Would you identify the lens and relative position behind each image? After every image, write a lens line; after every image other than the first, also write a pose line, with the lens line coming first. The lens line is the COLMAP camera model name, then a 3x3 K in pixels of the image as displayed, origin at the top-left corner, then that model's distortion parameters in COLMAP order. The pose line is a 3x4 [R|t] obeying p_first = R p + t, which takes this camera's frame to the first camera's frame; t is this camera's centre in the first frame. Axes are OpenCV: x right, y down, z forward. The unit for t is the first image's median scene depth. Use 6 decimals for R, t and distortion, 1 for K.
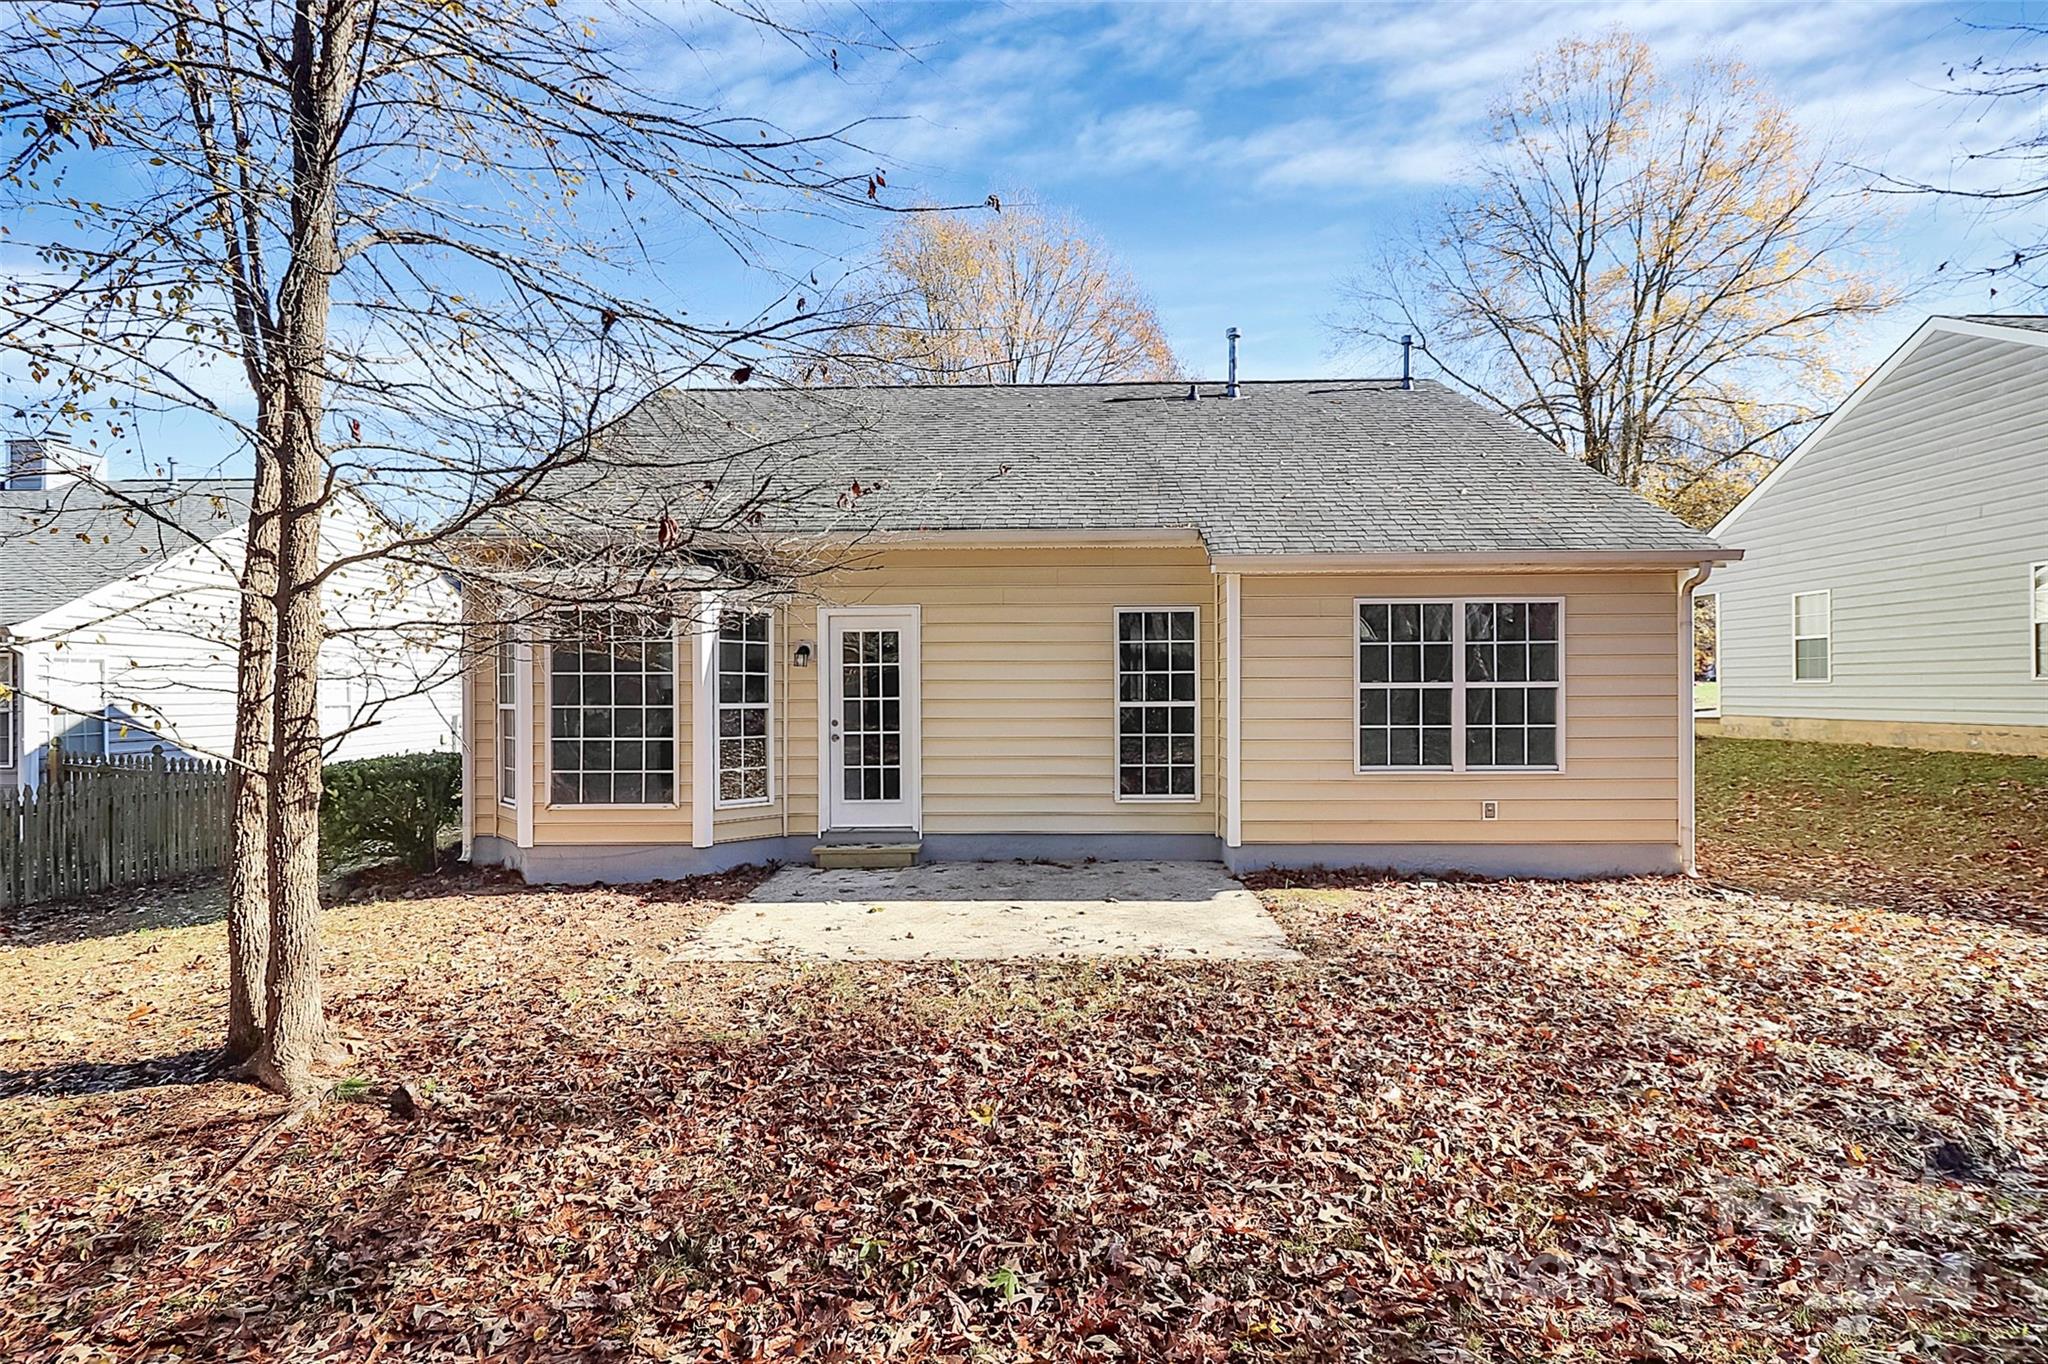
lens RADIAL K [[967.1, 0, 1017.1], [0, 967.1, 672.1], [0, 0, 1]] dist [-0.001562, -0.000484]
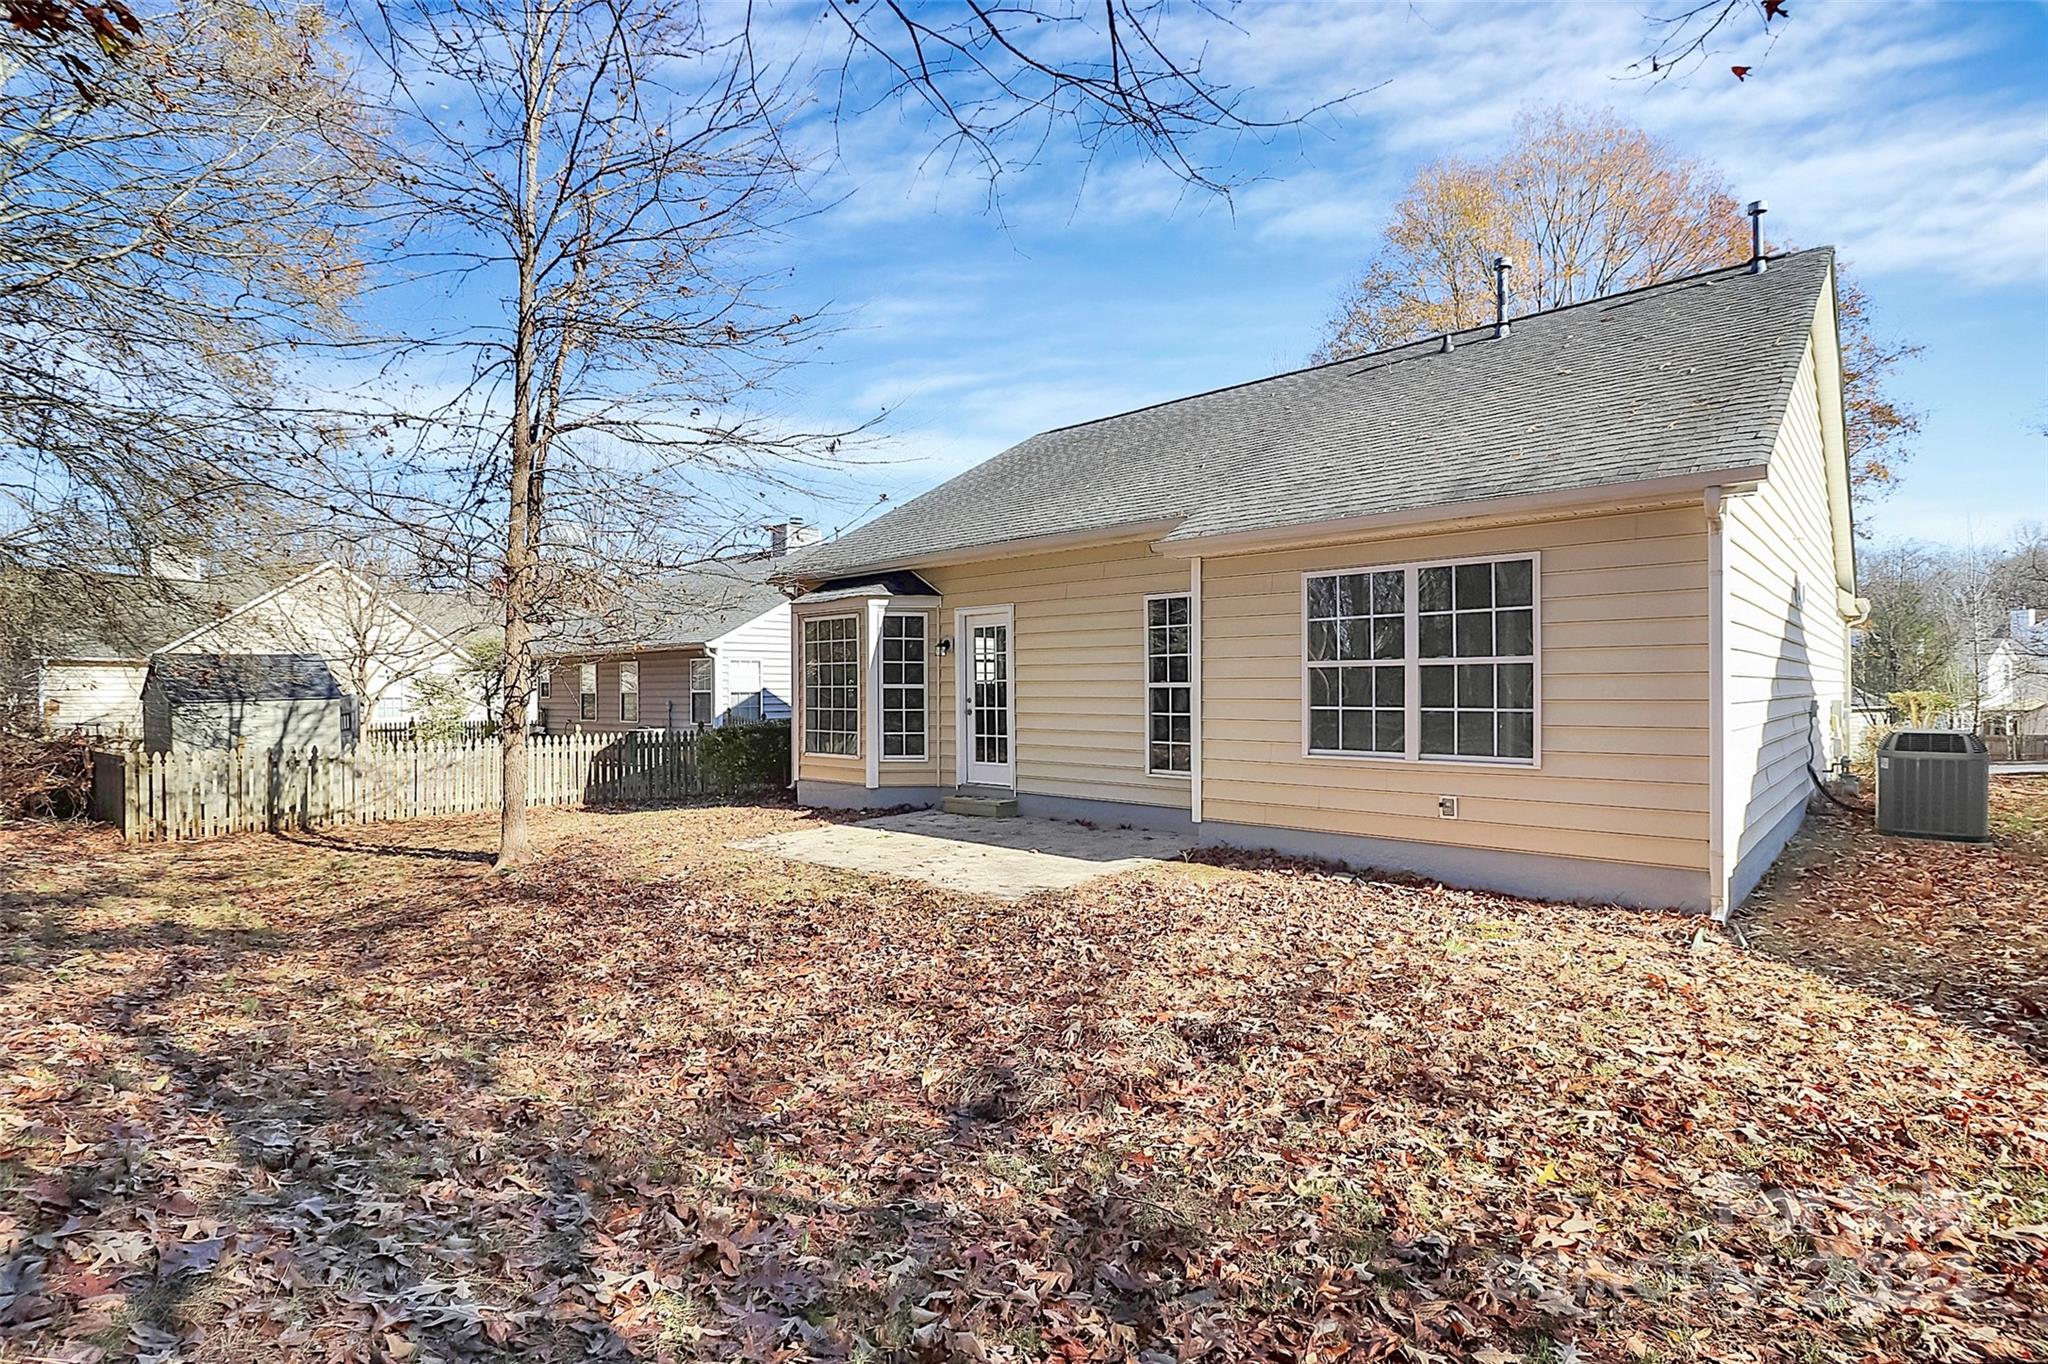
lens RADIAL K [[967.1, 0, 1017.1], [0, 967.1, 672.1], [0, 0, 1]] dist [-0.001562, -0.000484]
pose [[0.753501, -0.009430, -0.657379, 0.761220], [0.014892, 0.999885, 0.002726, 0.014767], [0.657278, -0.011844, 0.753555, 0.099223]]
